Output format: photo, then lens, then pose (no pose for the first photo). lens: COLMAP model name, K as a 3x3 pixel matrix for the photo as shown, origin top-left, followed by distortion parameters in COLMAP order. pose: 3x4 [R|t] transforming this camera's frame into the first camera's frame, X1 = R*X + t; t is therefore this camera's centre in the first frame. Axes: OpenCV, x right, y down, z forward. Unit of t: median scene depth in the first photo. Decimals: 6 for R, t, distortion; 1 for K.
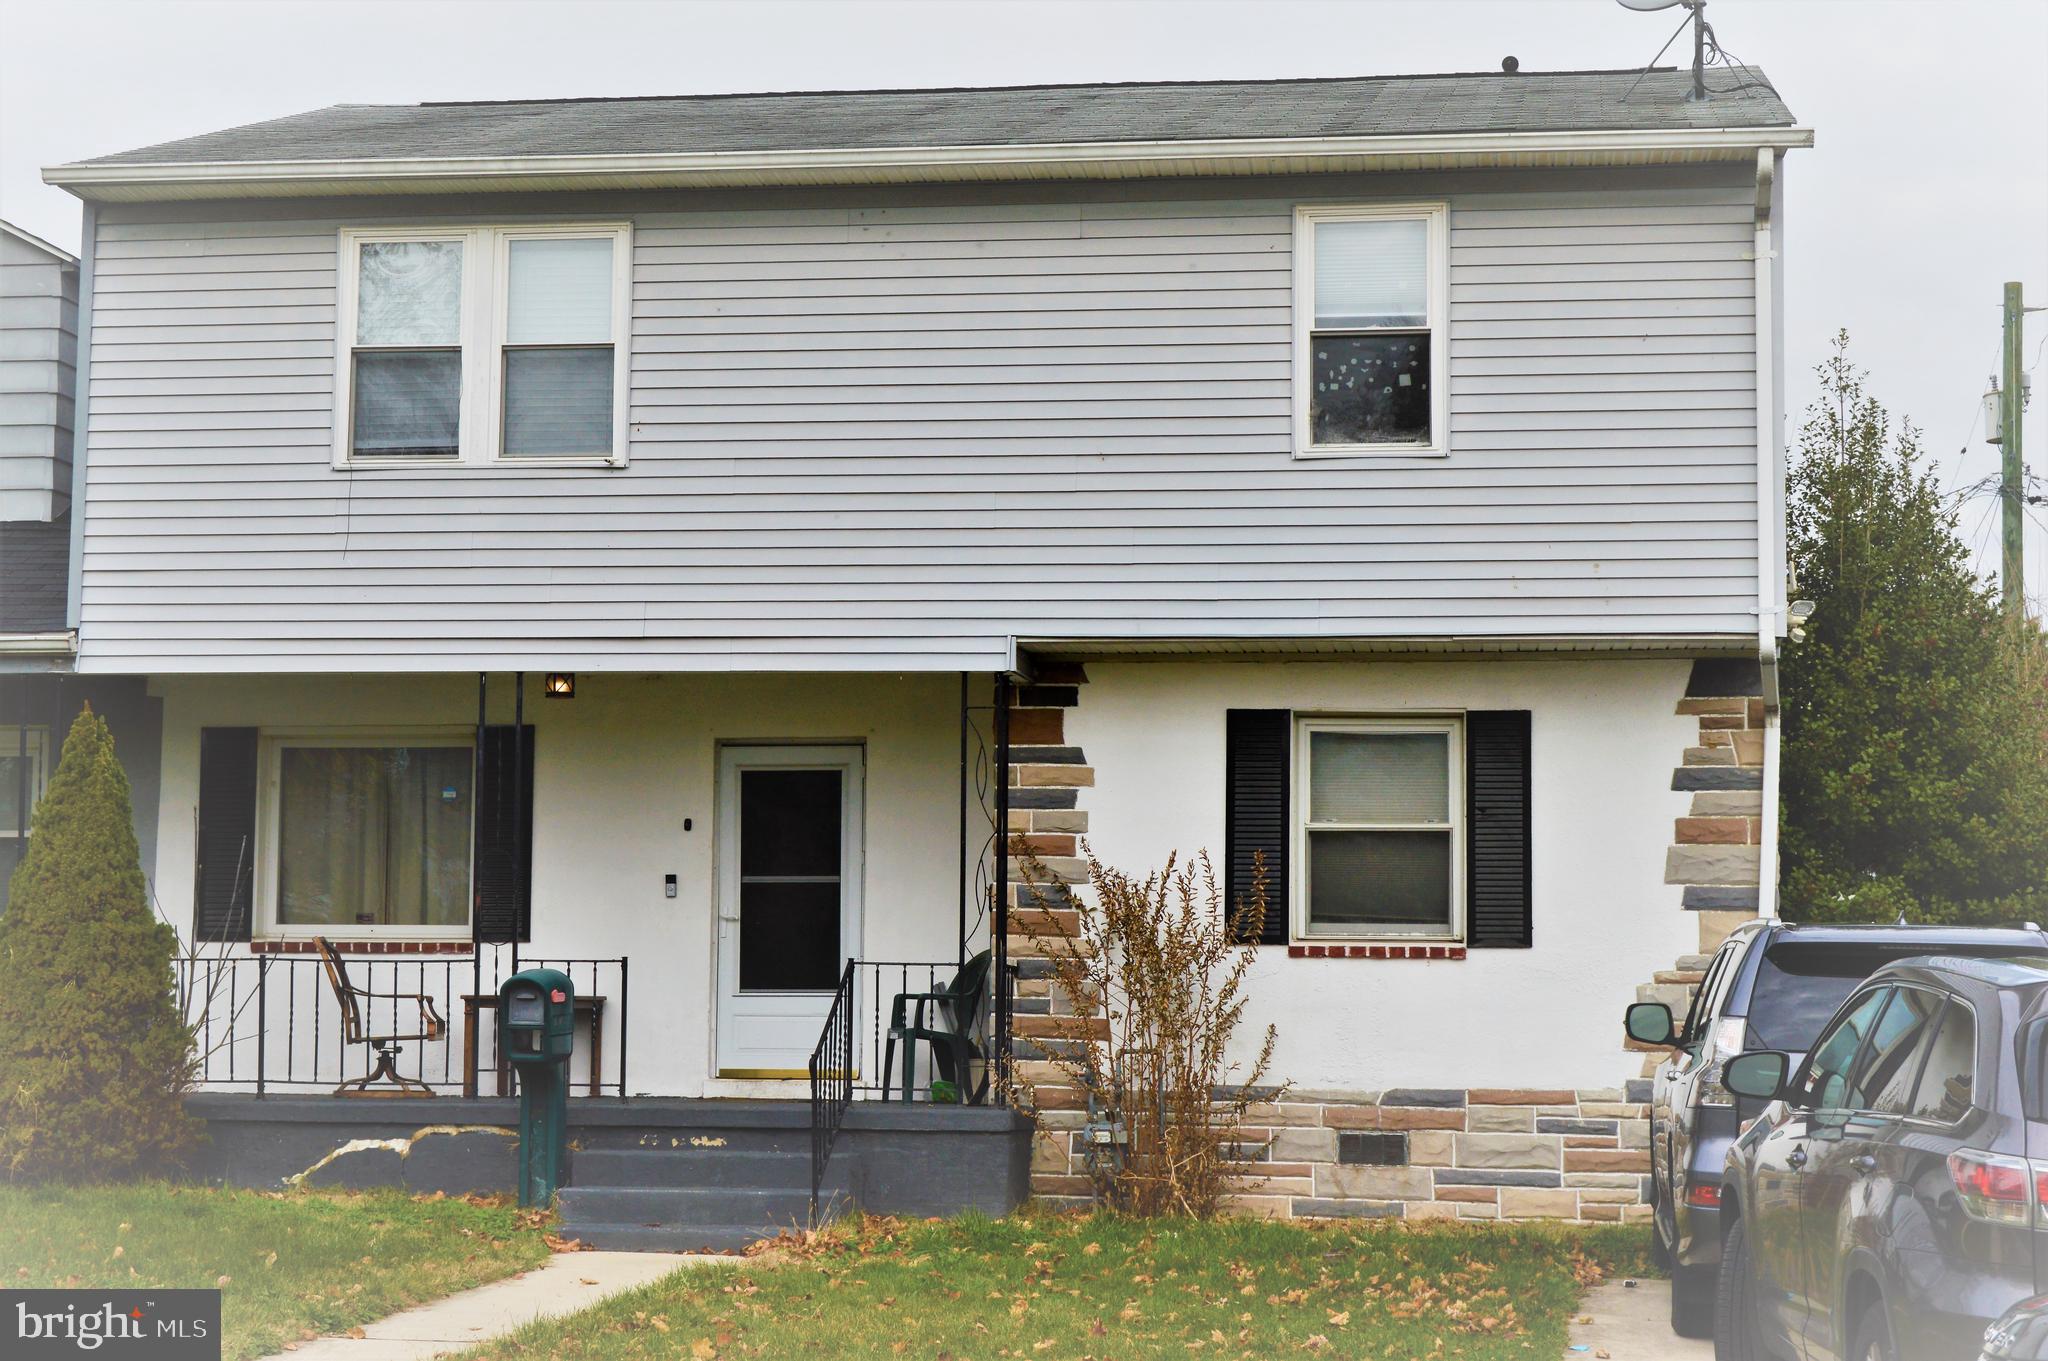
lens RADIAL K [[3605.2, 0, 1024.0], [0, 3605.2, 681.1], [0, 0, 1]] dist [-0.065122, 0.000000]
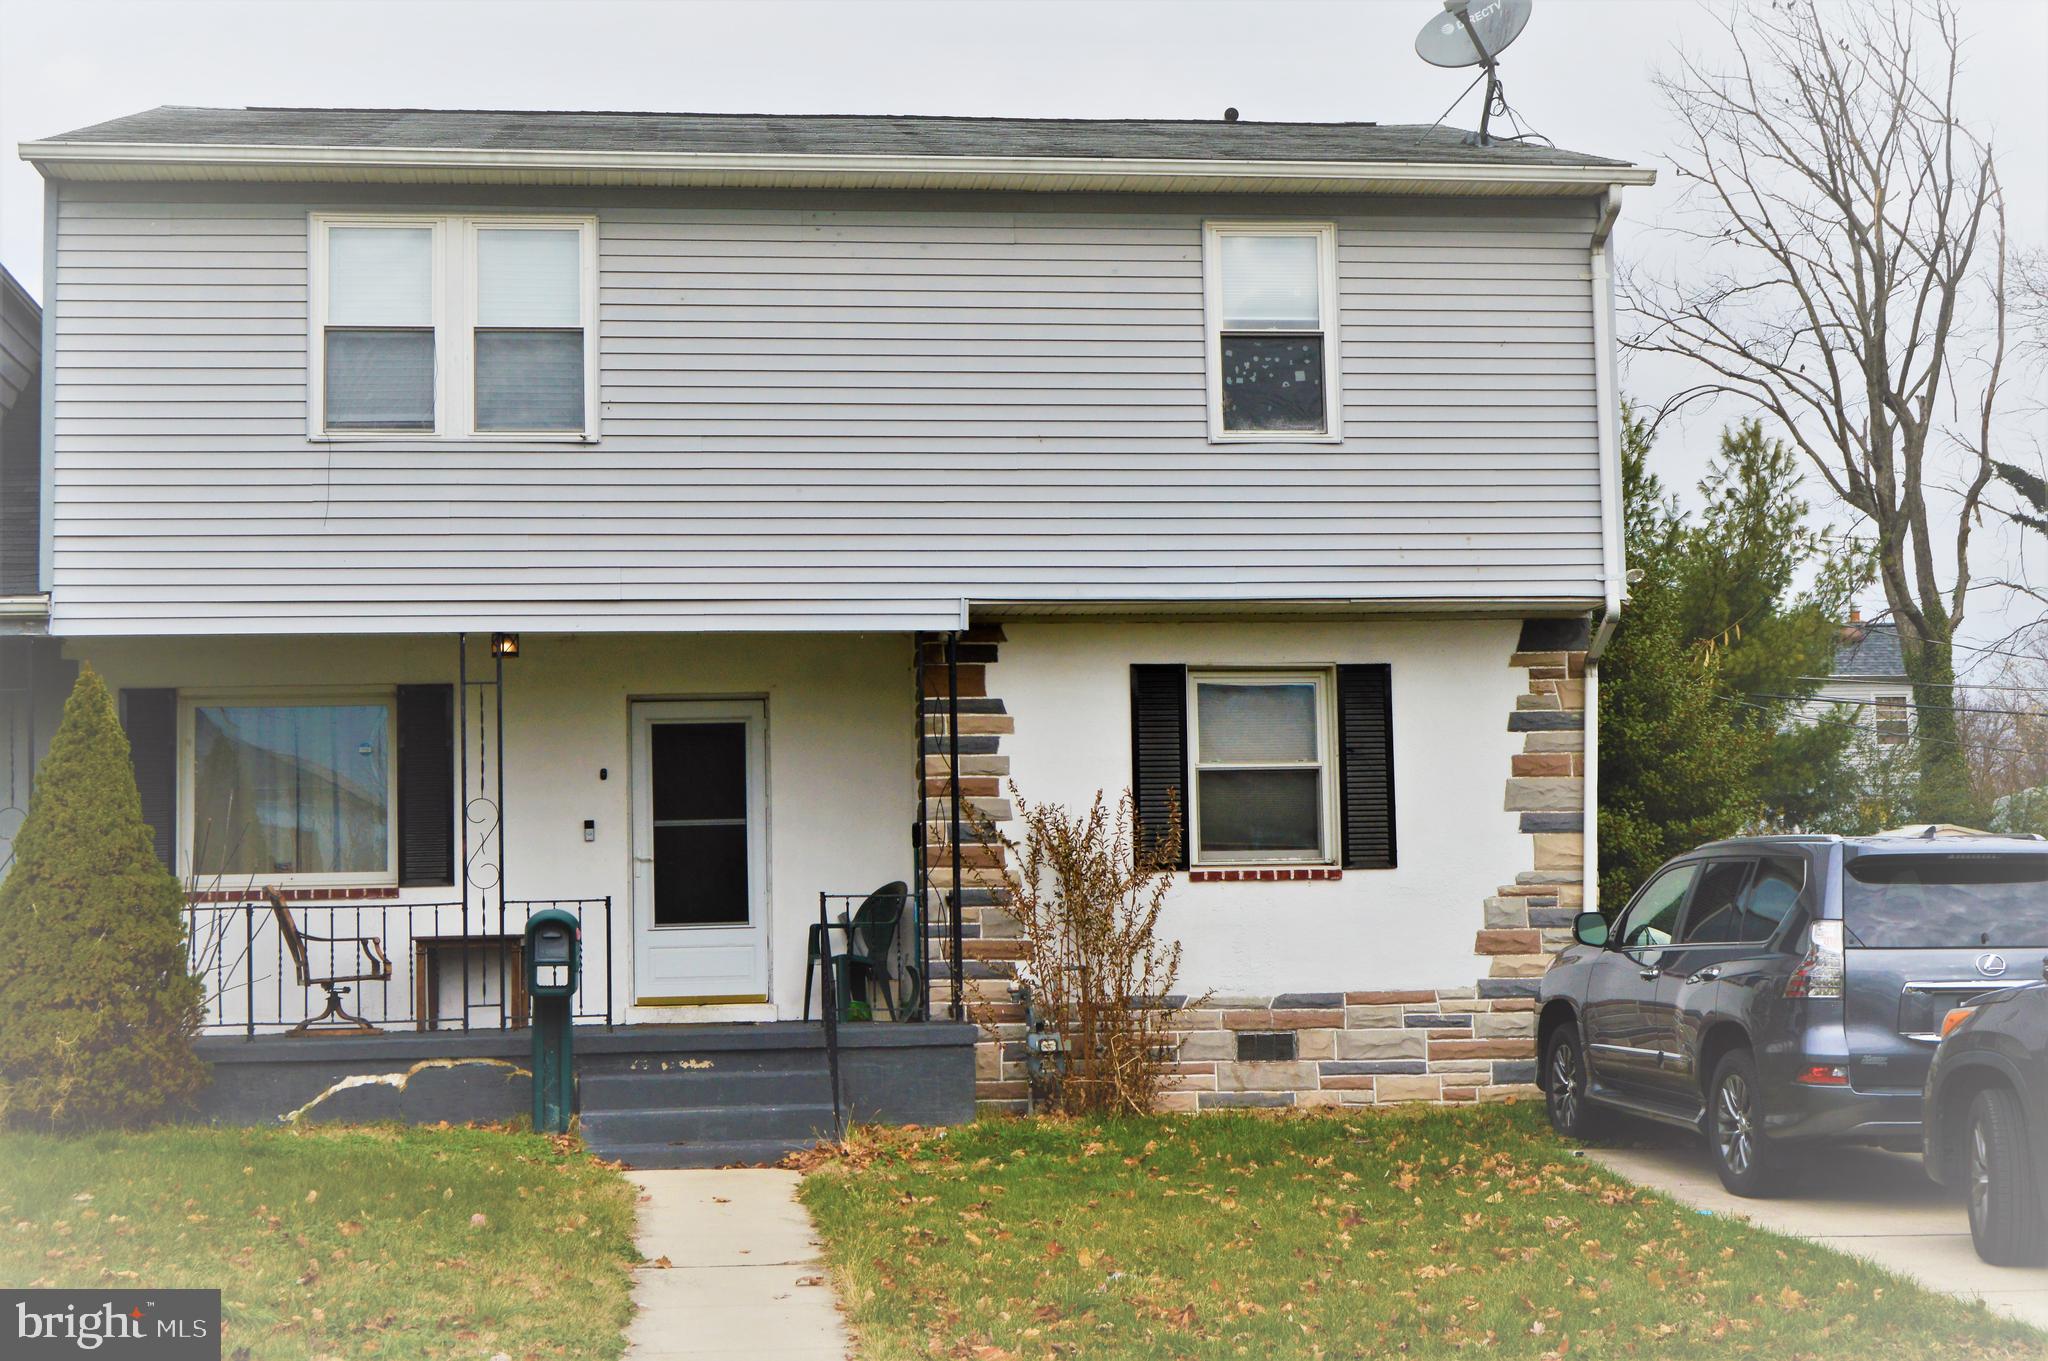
lens RADIAL K [[2958.8, 0, 1023.7], [0, 2958.8, 676.5], [0, 0, 1]] dist [-0.056469, 0.000000]
pose [[0.962785, -0.005662, 0.270209, -0.229244], [0.004270, 0.999974, 0.005739, 0.006188], [-0.270235, -0.004372, 0.962785, 0.114246]]
